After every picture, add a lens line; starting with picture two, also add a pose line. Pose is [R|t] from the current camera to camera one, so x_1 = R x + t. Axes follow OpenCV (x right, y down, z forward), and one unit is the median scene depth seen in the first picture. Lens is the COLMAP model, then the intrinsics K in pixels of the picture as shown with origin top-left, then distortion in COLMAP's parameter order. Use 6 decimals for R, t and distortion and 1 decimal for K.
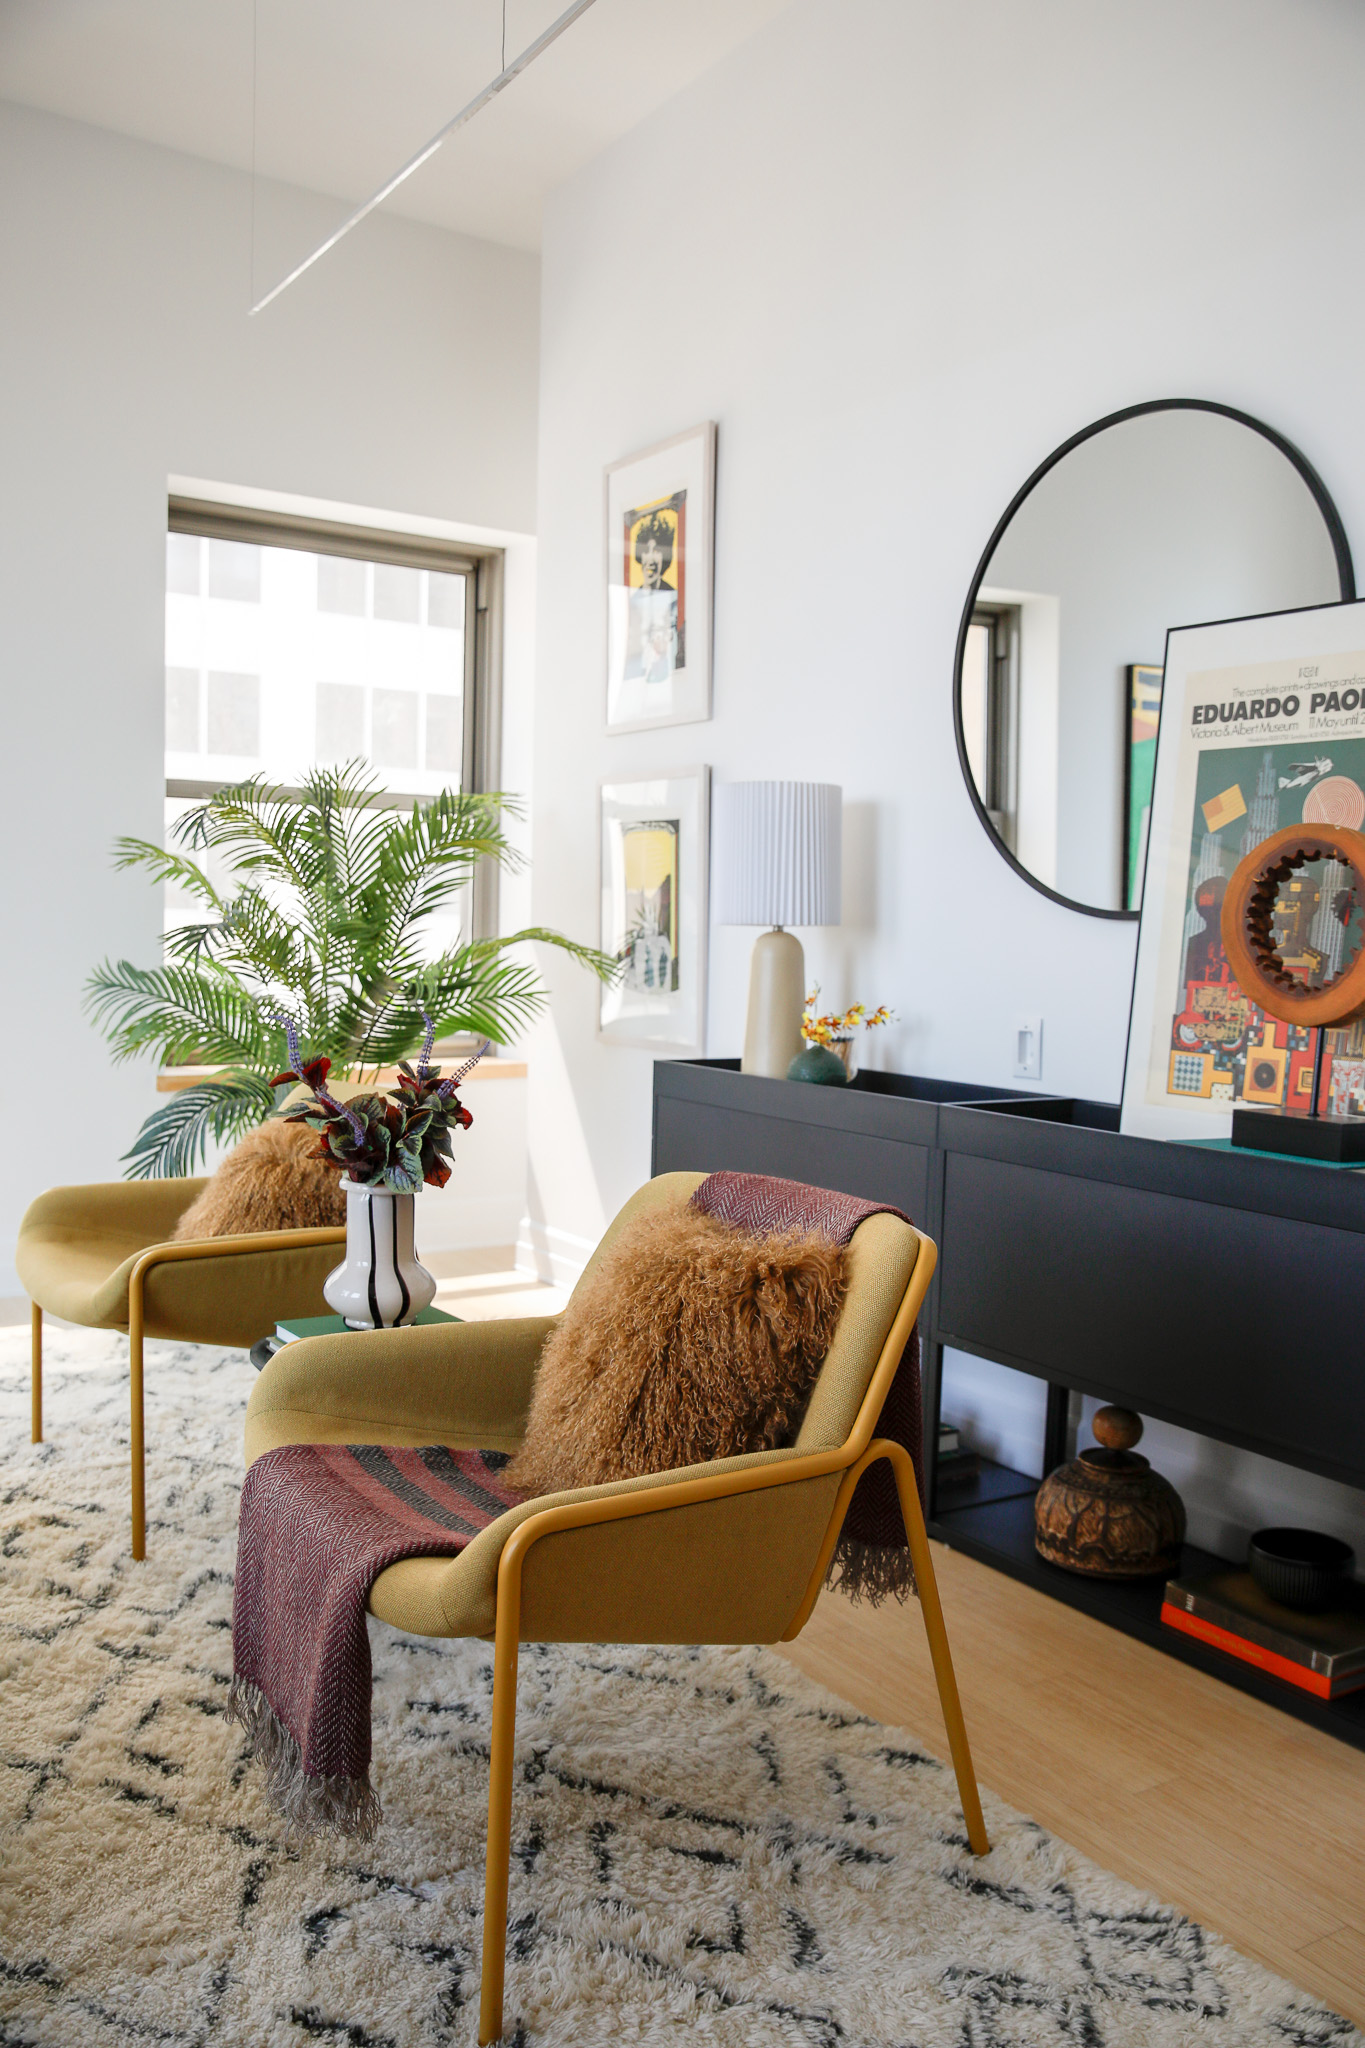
lens RADIAL K [[1713.3, 0, 683.0], [0, 1713.3, 1017.6], [0, 0, 1]] dist [-0.010317, -0.000969]
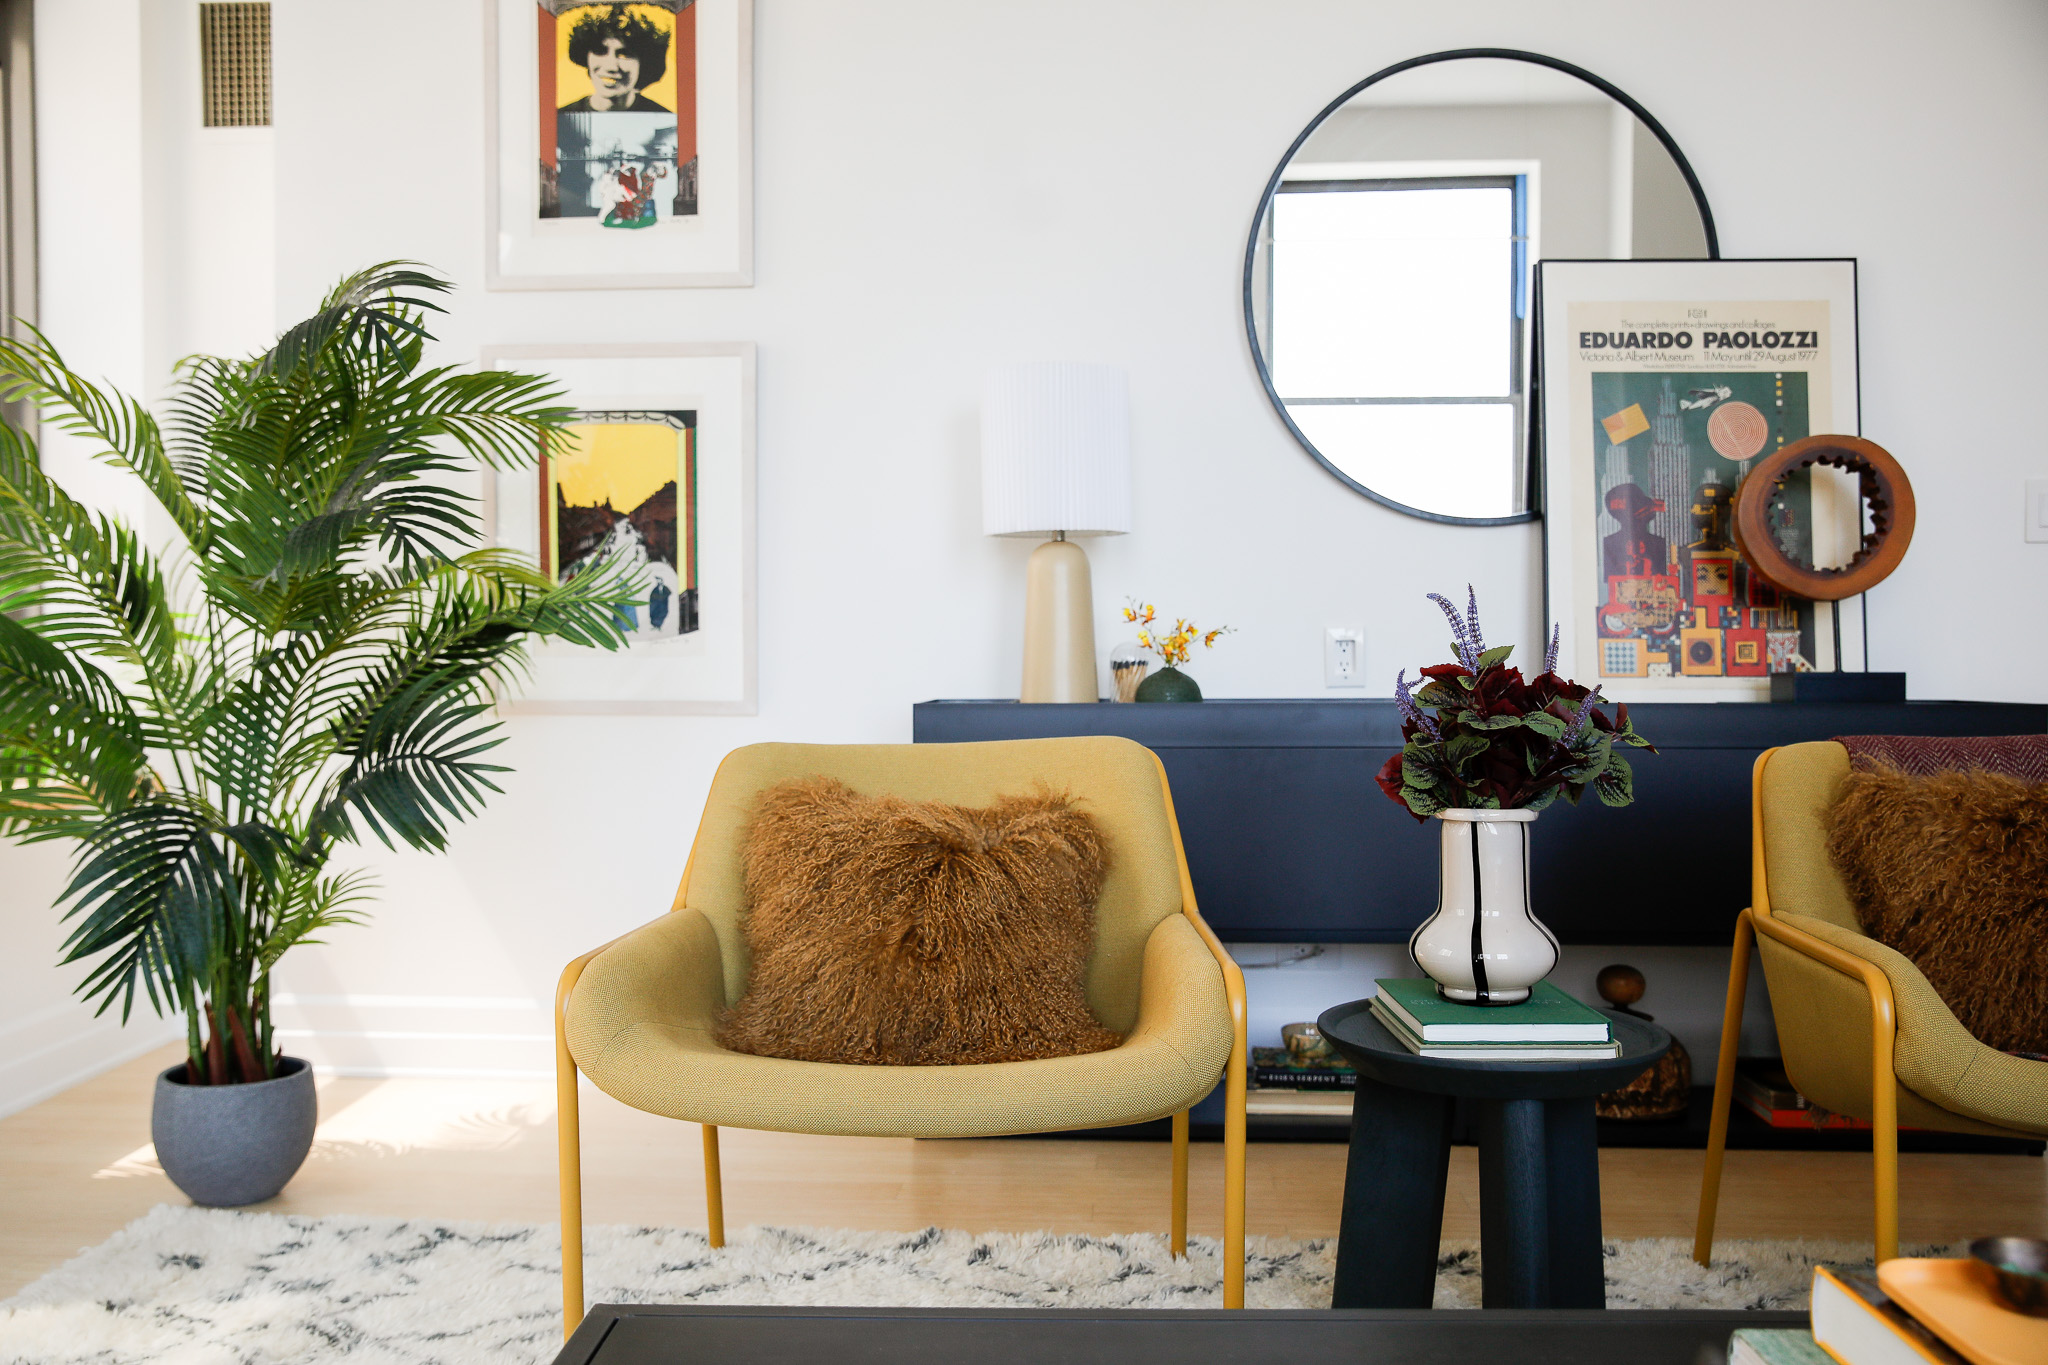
lens RADIAL K [[1815.7, 0, 1024.0], [0, 1815.7, 683.5], [0, 0, 1]] dist [-0.002035, 0.000595]
pose [[0.576216, -0.030554, 0.816726, -0.916795], [0.061779, 0.998070, -0.006248, 0.033492], [-0.814959, 0.054057, 0.576992, 0.644570]]
